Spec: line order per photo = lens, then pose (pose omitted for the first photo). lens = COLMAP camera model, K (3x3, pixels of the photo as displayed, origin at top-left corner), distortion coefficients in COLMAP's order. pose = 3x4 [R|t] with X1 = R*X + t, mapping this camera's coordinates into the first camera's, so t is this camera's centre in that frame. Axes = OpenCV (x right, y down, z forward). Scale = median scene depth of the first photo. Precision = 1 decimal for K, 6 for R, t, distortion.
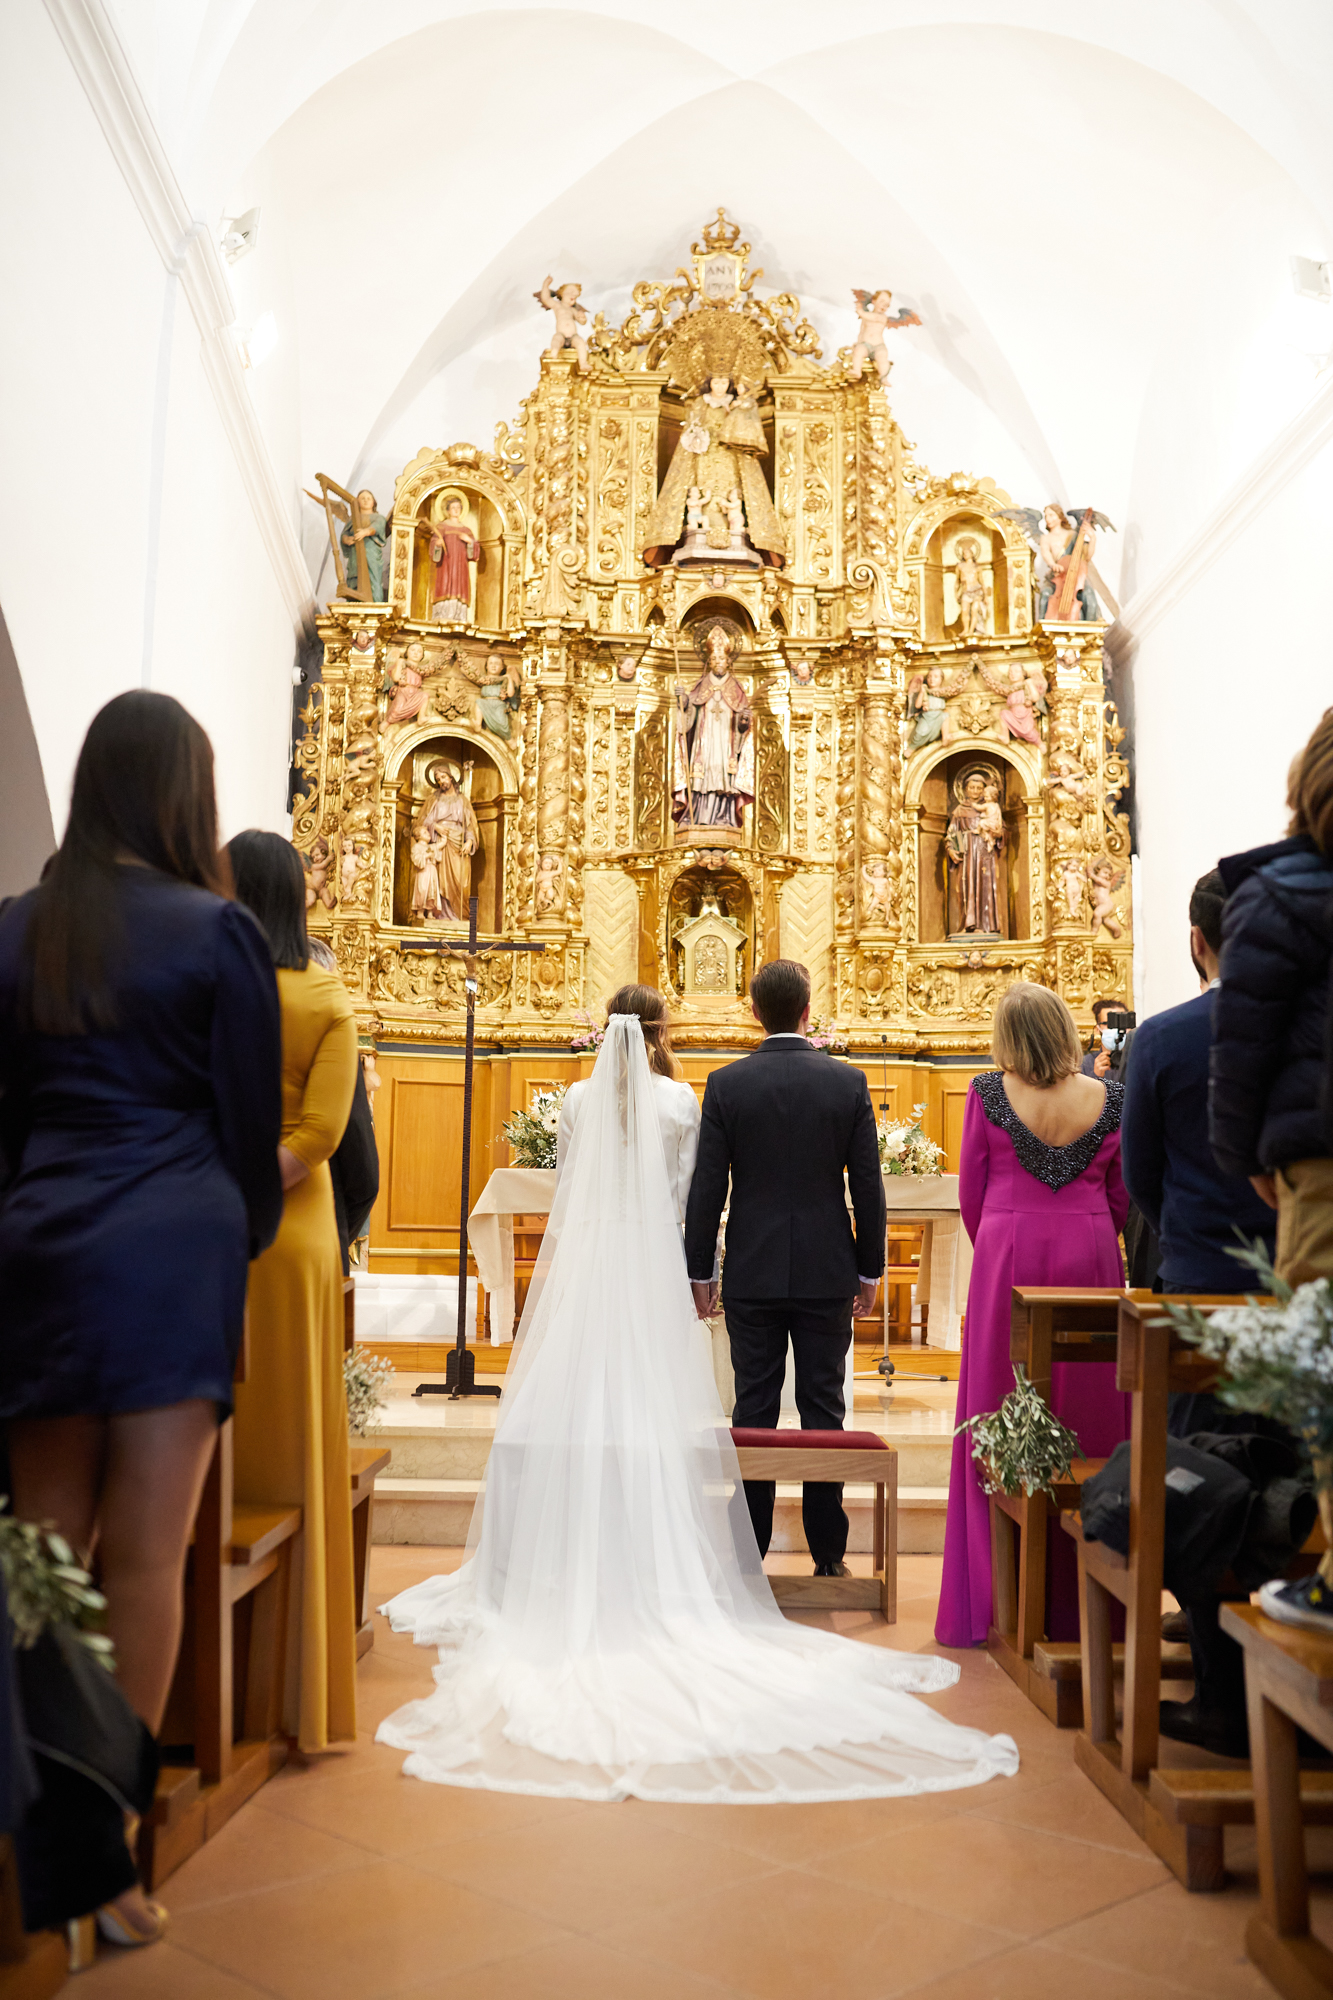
lens RADIAL K [[1936.5, 0, 668.5], [0, 1936.5, 989.5], [0, 0, 1]] dist [-0.010146, 0.000000]
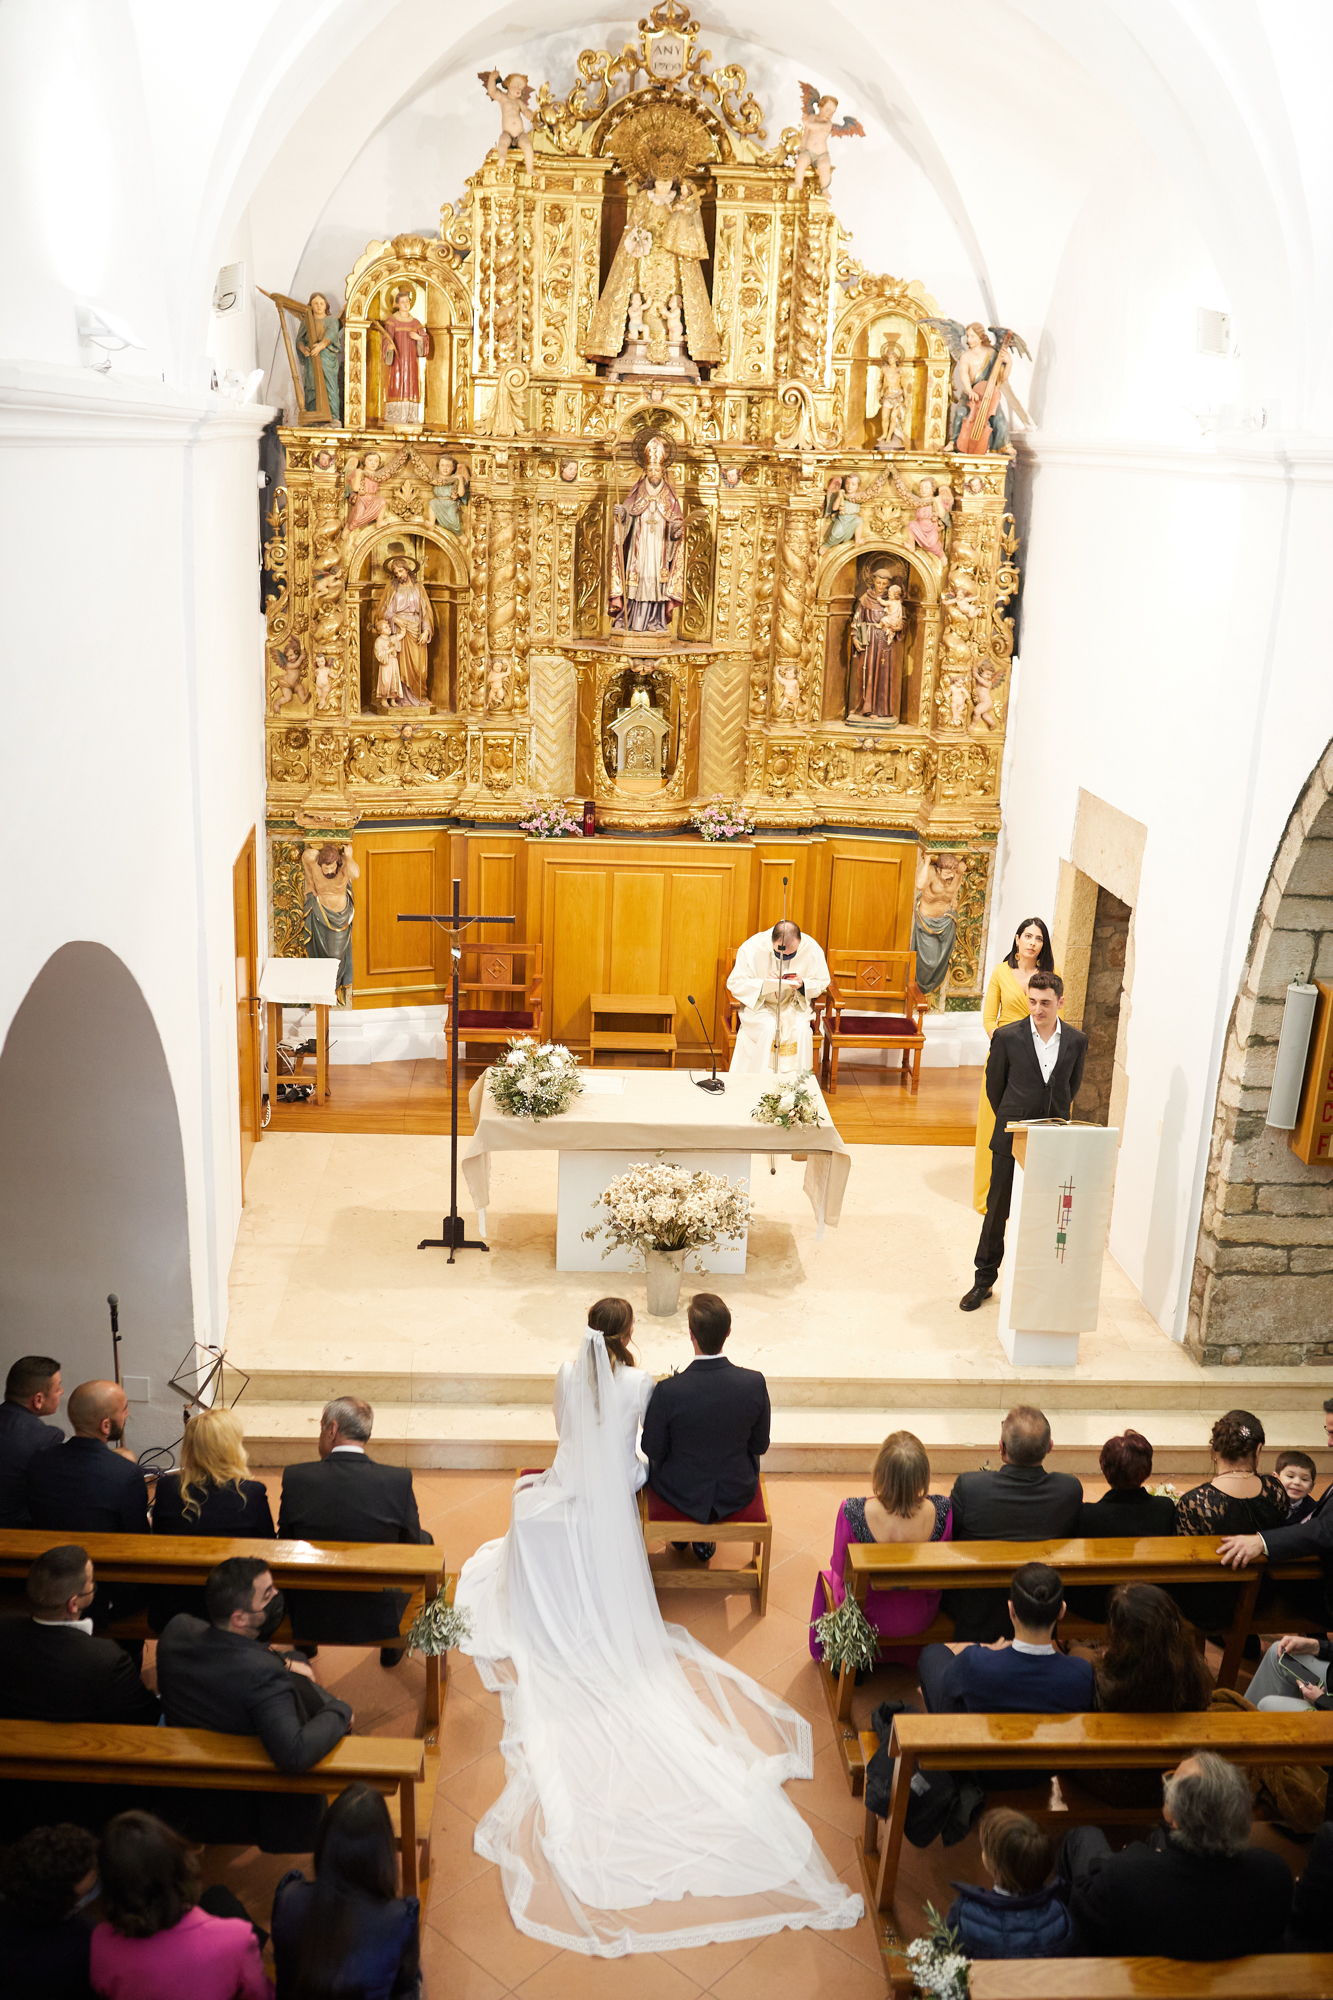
lens RADIAL K [[1936.5, 0, 666.1], [0, 1936.5, 1018.7], [0, 0, 1]] dist [-0.010146, 0.000000]
pose [[0.998260, 0.009229, 0.058240, -0.027590], [-0.033250, 0.903784, 0.426696, -0.353010], [-0.048698, -0.427890, 0.902518, -0.105192]]
